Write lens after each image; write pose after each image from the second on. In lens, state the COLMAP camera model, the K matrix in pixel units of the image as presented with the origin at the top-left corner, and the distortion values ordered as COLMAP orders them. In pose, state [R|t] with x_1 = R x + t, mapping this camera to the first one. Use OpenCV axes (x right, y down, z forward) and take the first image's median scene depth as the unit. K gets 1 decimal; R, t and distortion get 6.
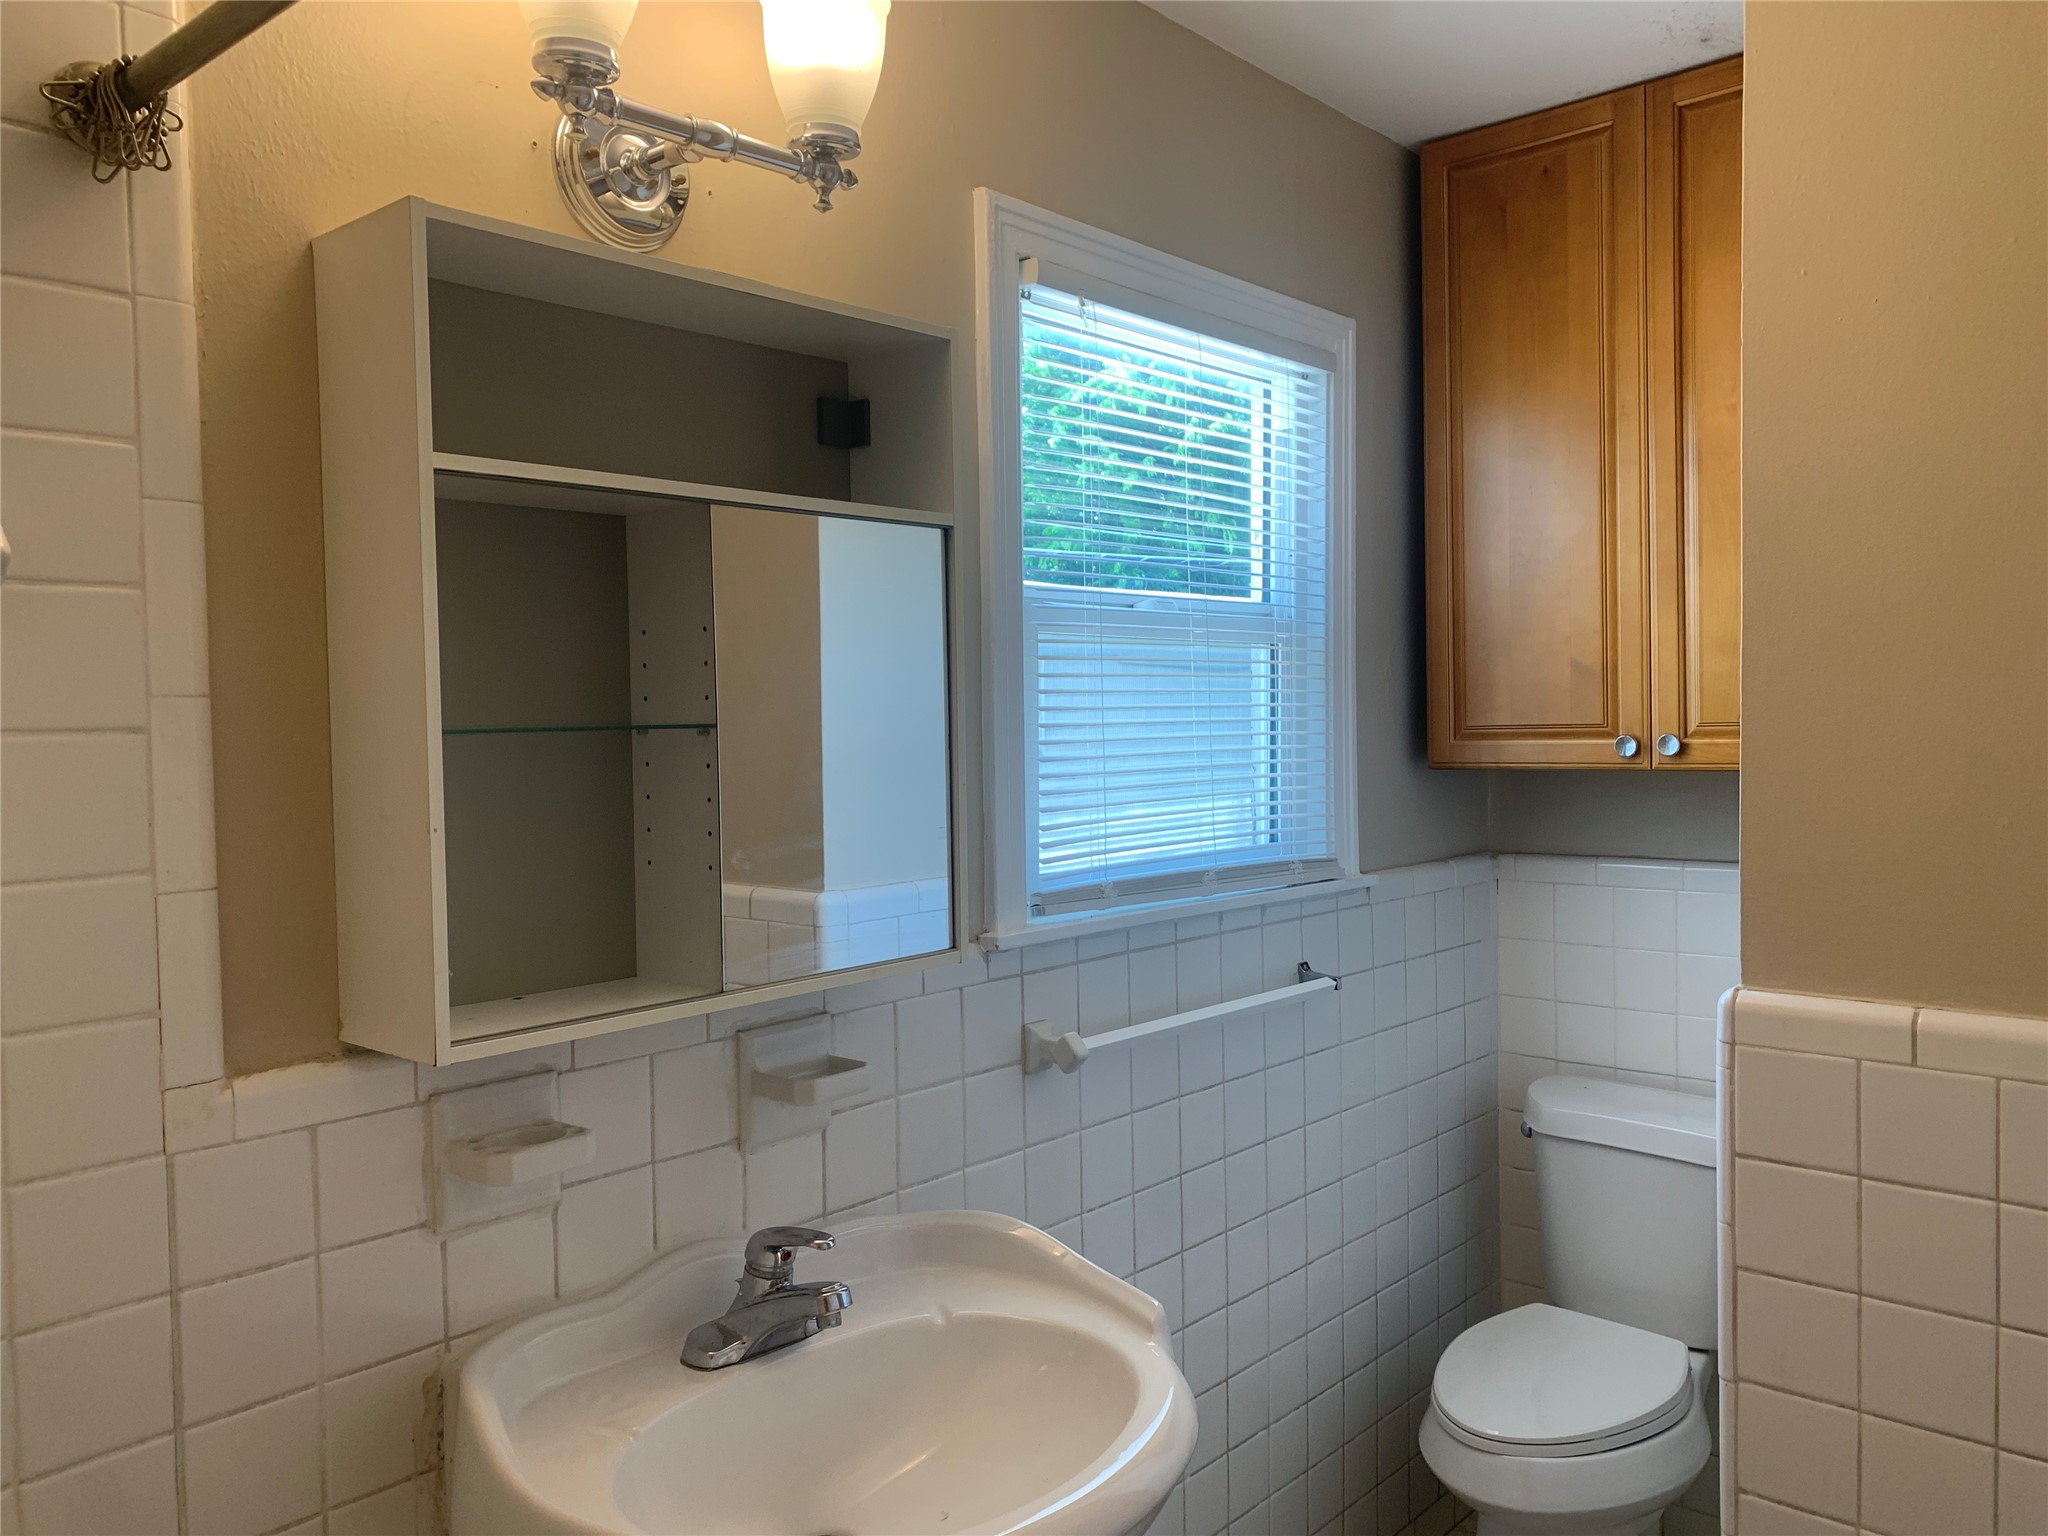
lens RADIAL K [[1566.7, 0, 1025.6], [0, 1566.7, 772.2], [0, 0, 1]] dist [0.032752, -0.037581]
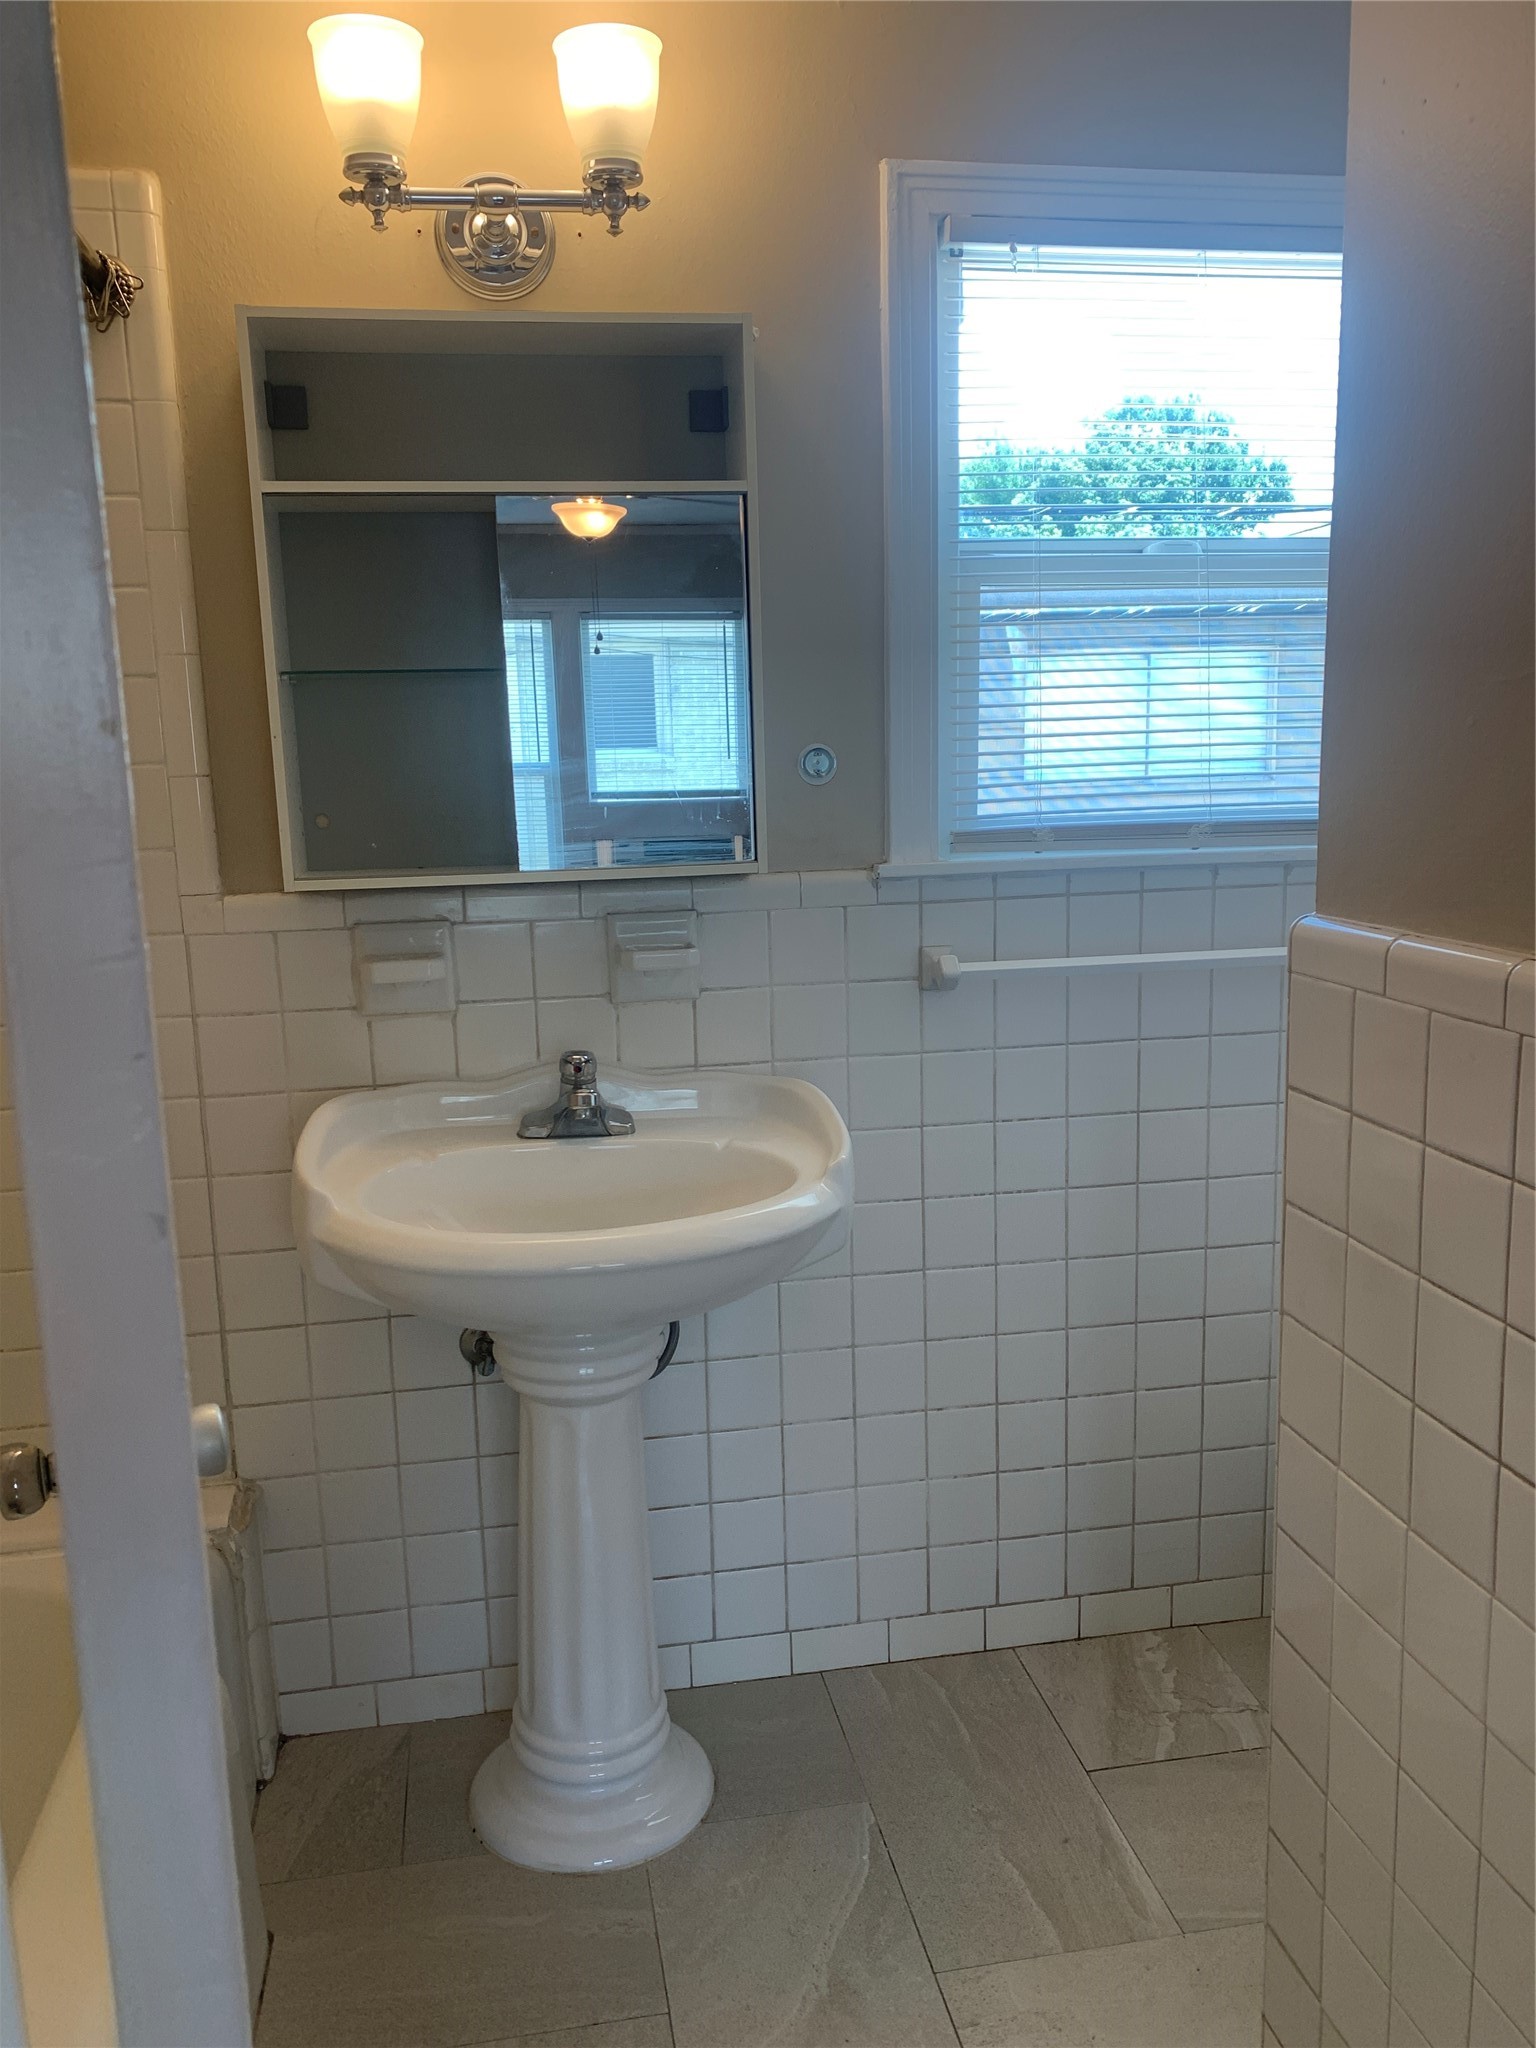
lens RADIAL K [[1566.7, 0, 759.1], [0, 1566.7, 1039.8], [0, 0, 1]] dist [0.032752, -0.037581]
pose [[0.779931, 0.106429, -0.616749, 0.775564], [-0.010506, 0.987523, 0.157126, 0.065213], [0.625777, -0.116068, 0.771318, 0.057528]]
